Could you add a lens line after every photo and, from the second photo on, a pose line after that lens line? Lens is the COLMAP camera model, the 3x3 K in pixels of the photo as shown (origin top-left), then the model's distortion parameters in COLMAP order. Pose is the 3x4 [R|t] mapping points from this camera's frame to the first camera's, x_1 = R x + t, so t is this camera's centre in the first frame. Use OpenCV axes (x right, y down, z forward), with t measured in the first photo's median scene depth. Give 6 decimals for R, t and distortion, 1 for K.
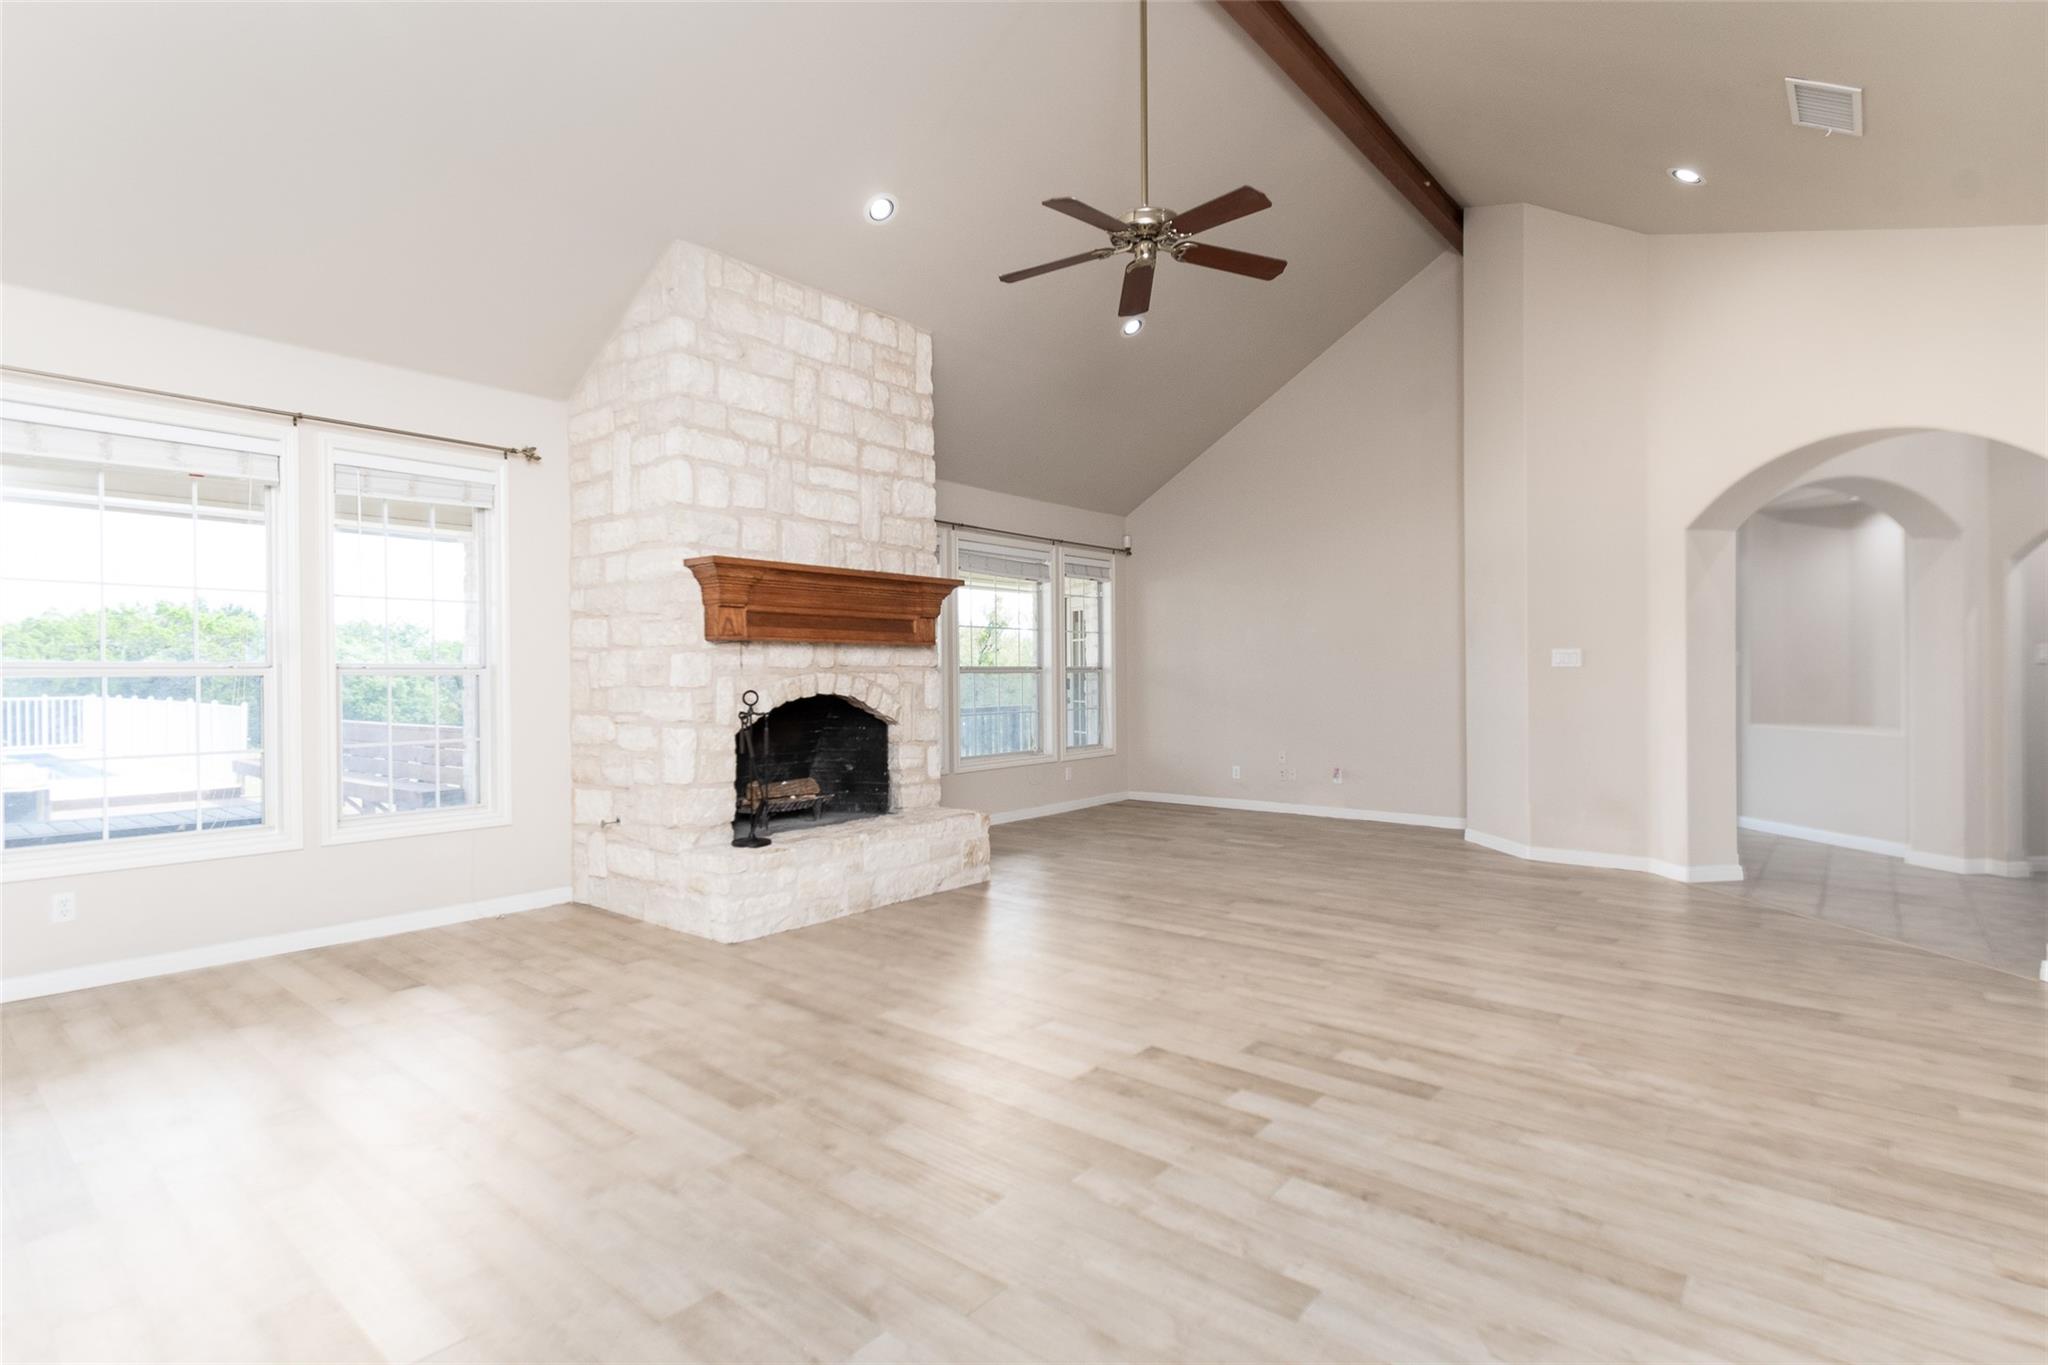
lens RADIAL K [[1000.3, 0, 1019.0], [0, 1000.3, 675.0], [0, 0, 1]] dist [-0.001508, -0.002661]
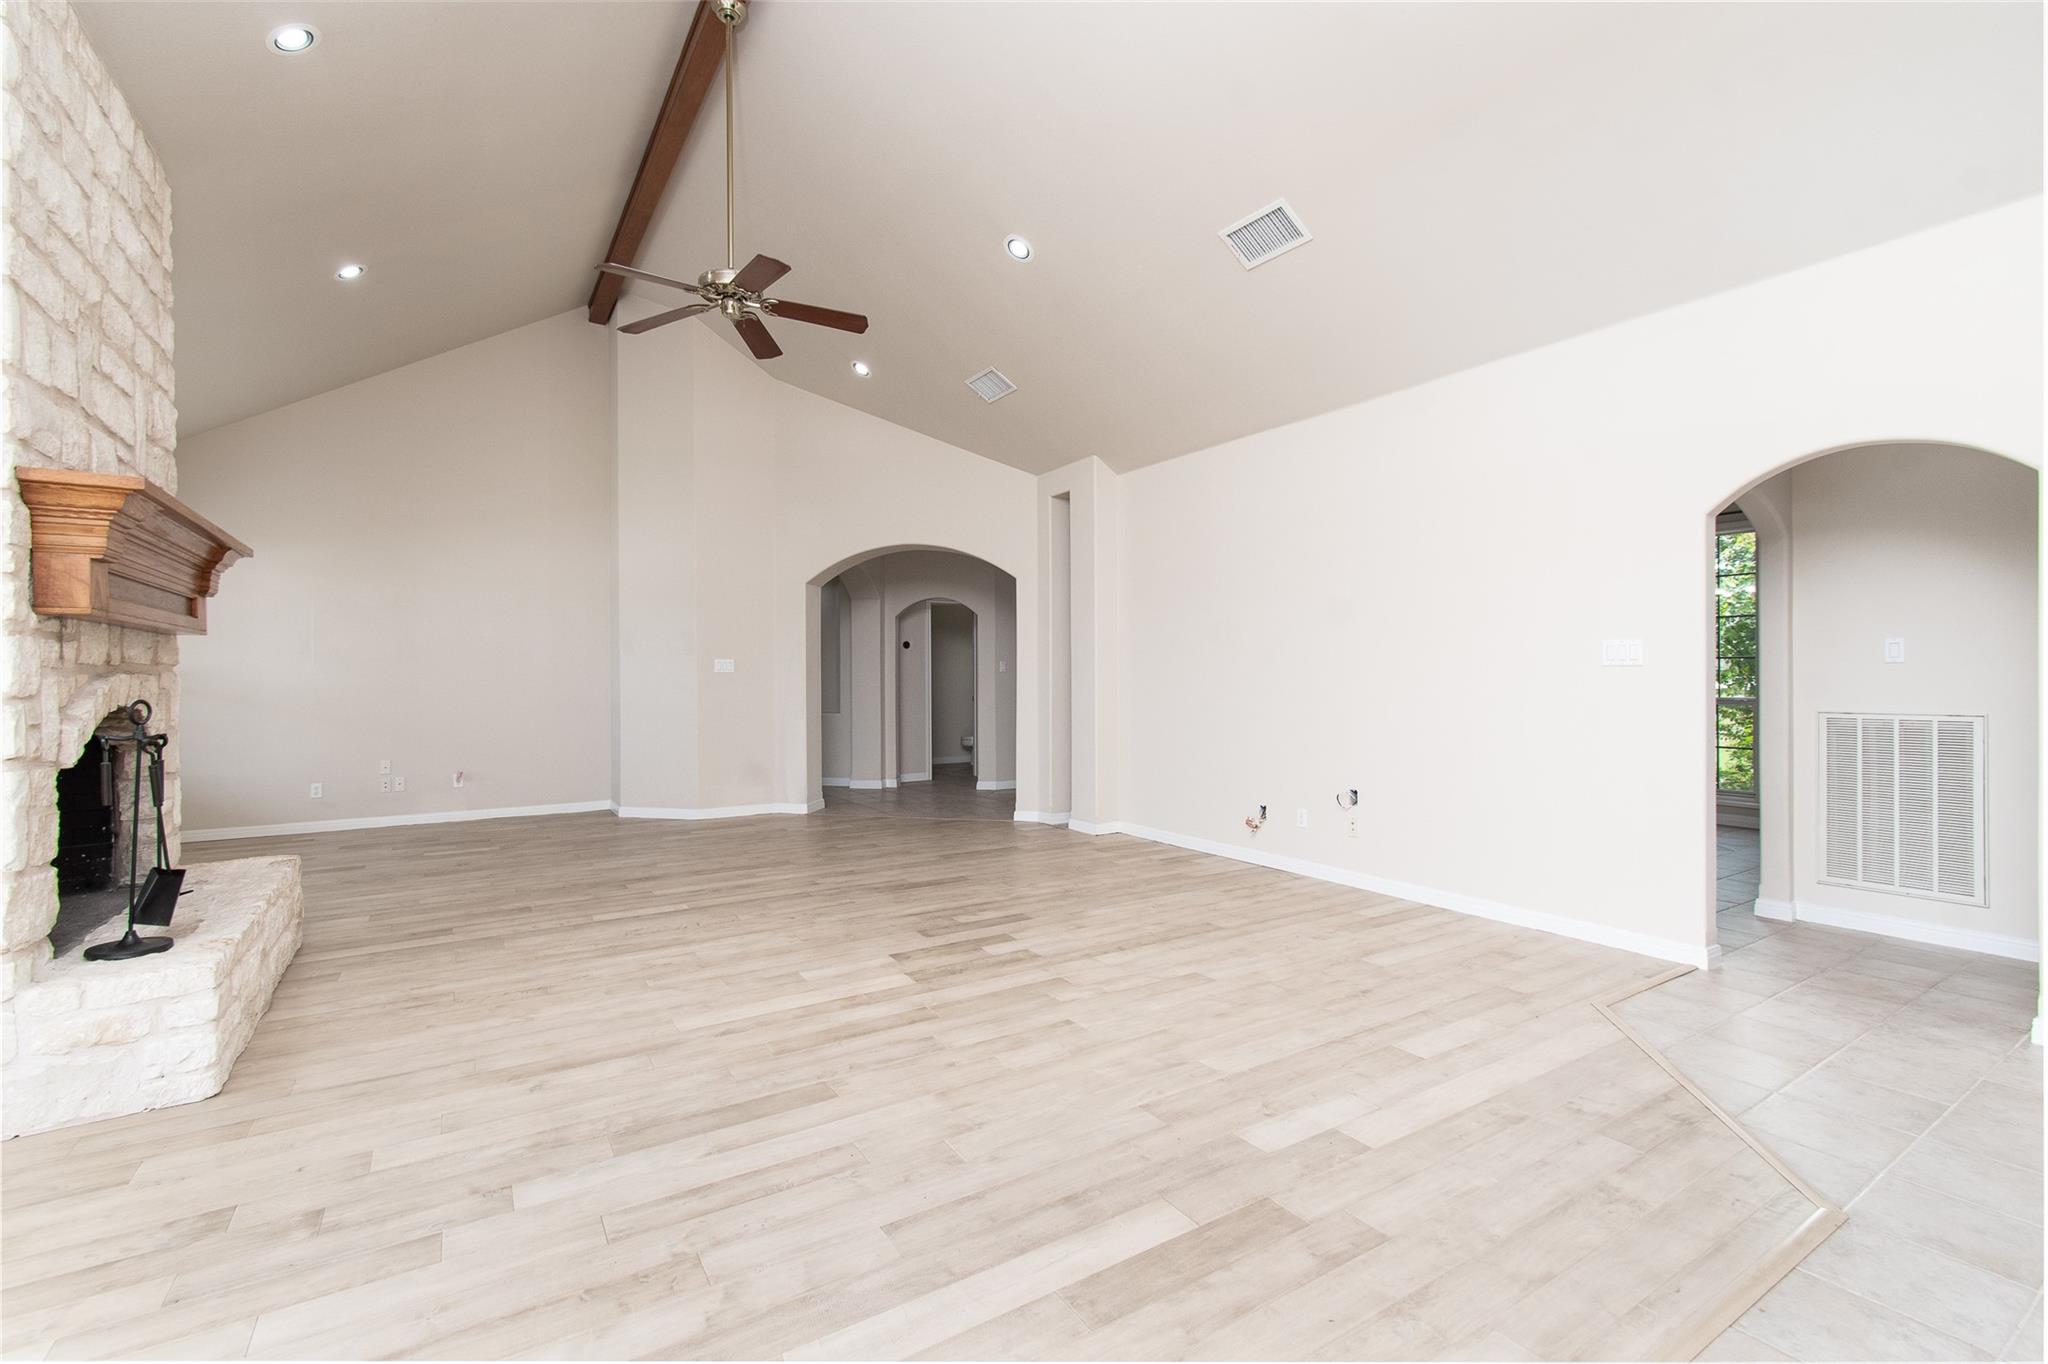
lens RADIAL K [[902.2, 0, 1026.9], [0, 902.2, 680.1], [0, 0, 1]] dist [0.004601, -0.001941]
pose [[0.300924, -0.001407, 0.953647, -0.998519], [0.002556, 0.999997, 0.000668, 0.005738], [-0.953645, 0.002237, 0.300927, 0.484229]]
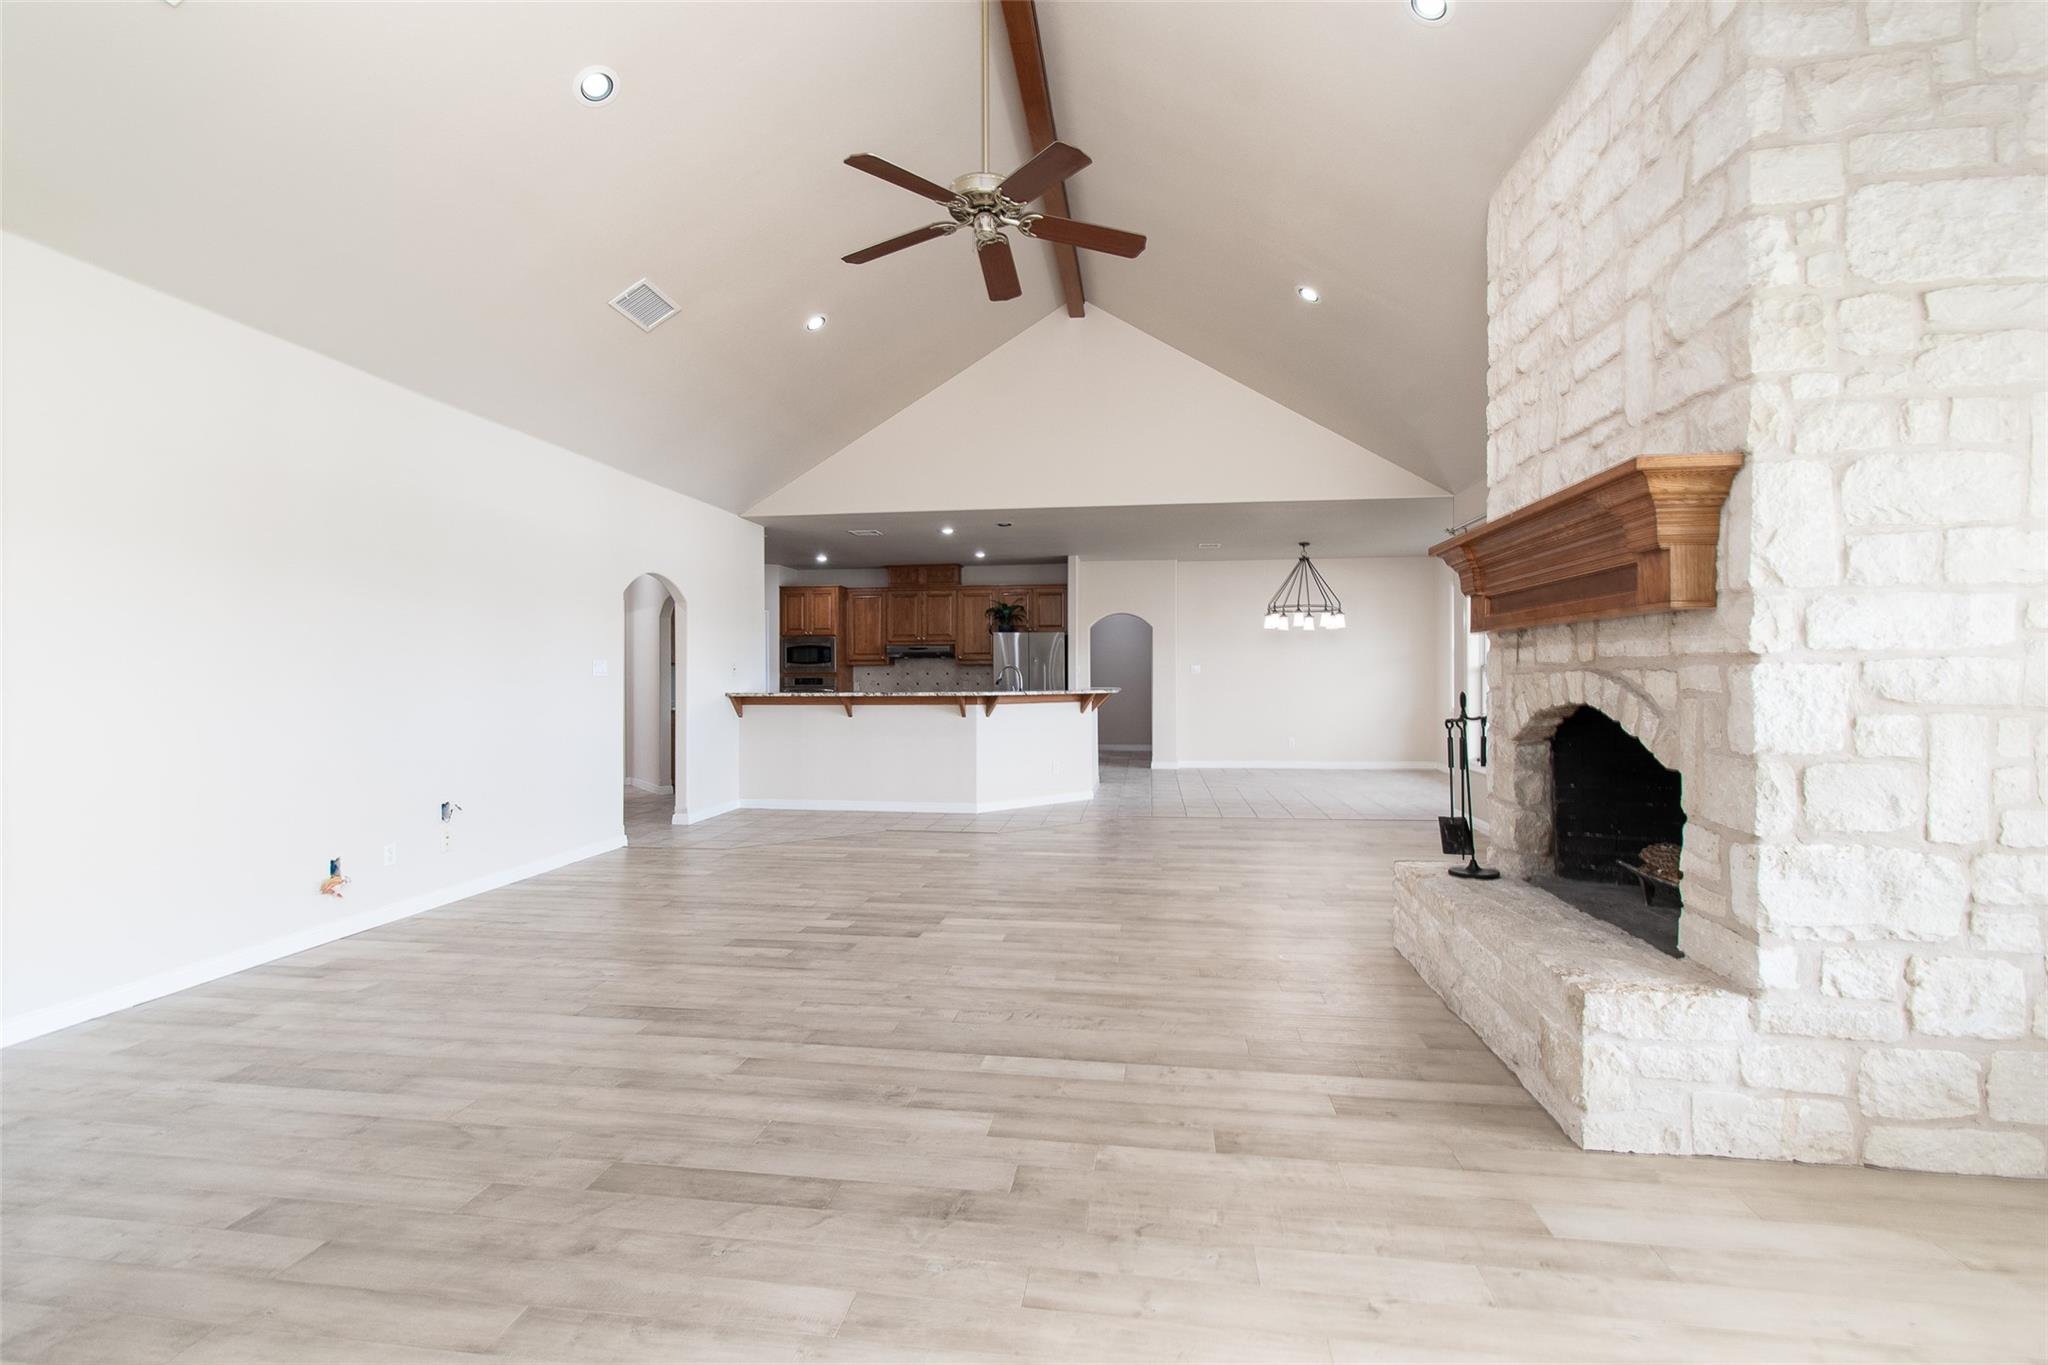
lens RADIAL K [[902.2, 0, 1025.5], [0, 902.2, 676.5], [0, 0, 1]] dist [0.004601, -0.001941]
pose [[-0.846270, 0.011511, -0.532629, 0.719130], [0.010151, 0.999933, 0.005483, -0.009879], [0.532657, -0.000767, -0.846331, 2.279765]]
